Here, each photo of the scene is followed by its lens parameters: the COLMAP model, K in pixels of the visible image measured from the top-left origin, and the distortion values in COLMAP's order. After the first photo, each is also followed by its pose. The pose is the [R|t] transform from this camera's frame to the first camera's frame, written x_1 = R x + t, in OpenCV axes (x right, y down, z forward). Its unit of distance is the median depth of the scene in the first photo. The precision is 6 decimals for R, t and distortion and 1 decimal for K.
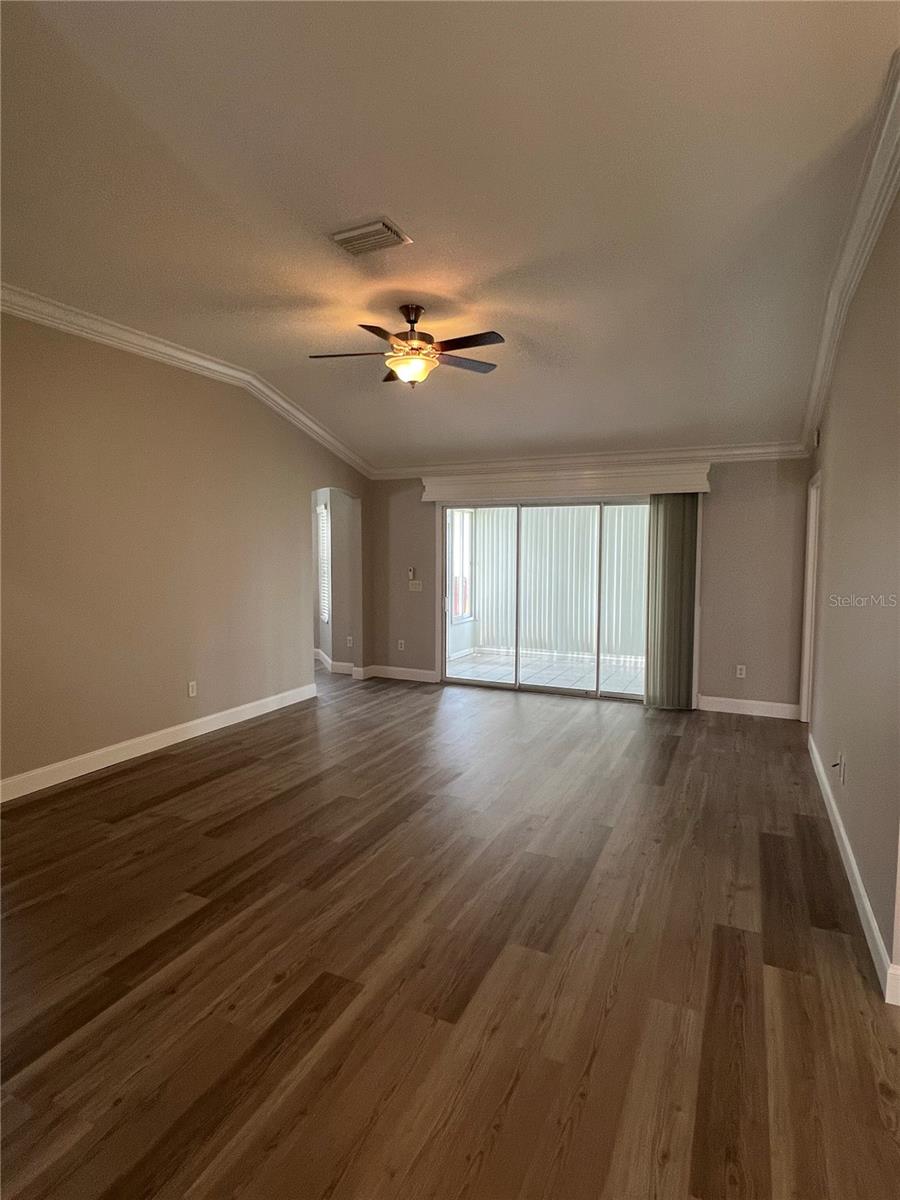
lens RADIAL K [[627.2, 0, 455.4], [0, 627.2, 603.8], [0, 0, 1]] dist [-0.004379, -0.000769]
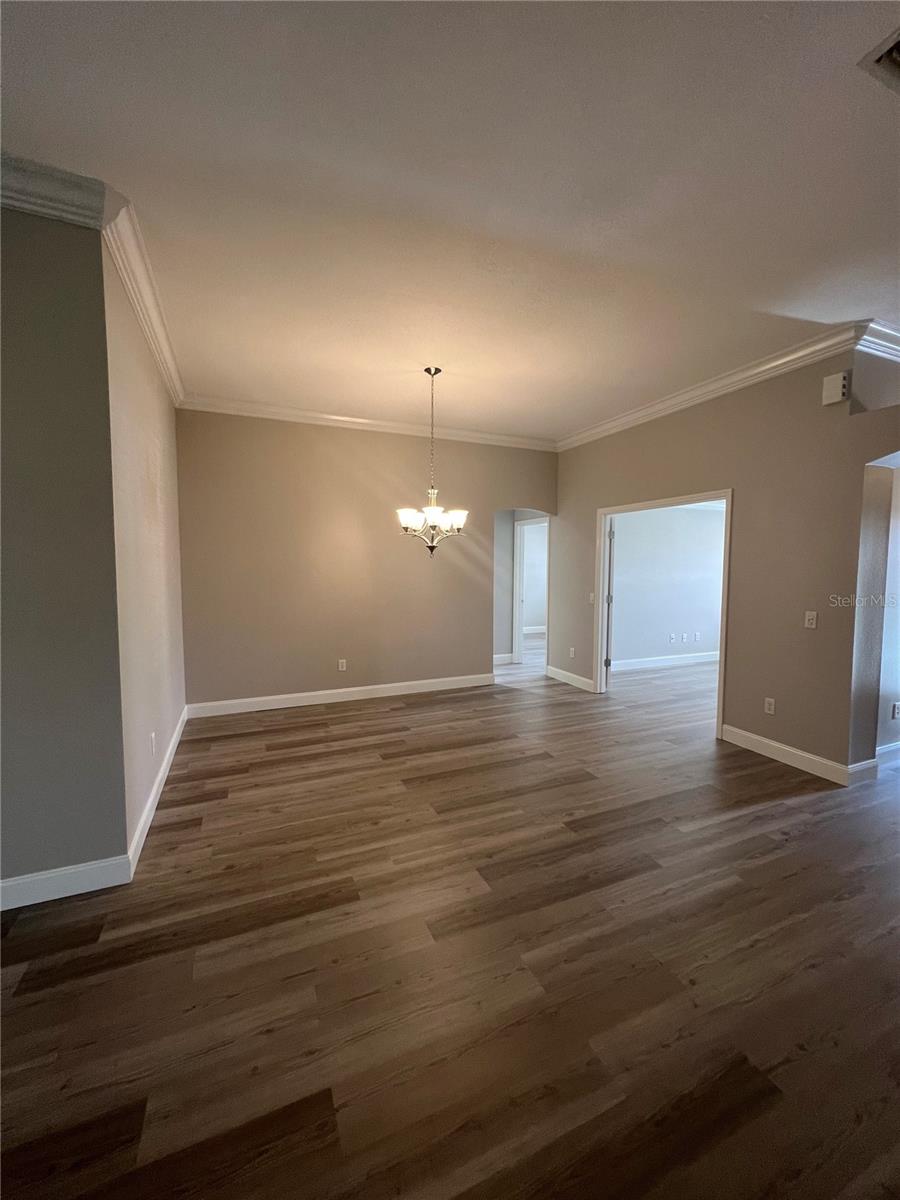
lens RADIAL K [[480.3, 0, 457.0], [0, 480.3, 604.1], [0, 0, 1]] dist [0.000314, 0.000049]
pose [[-0.758443, -0.041756, 0.650401, -0.554006], [0.054855, 0.990315, 0.127545, -0.069141], [-0.649427, 0.132414, -0.748806, 1.327480]]
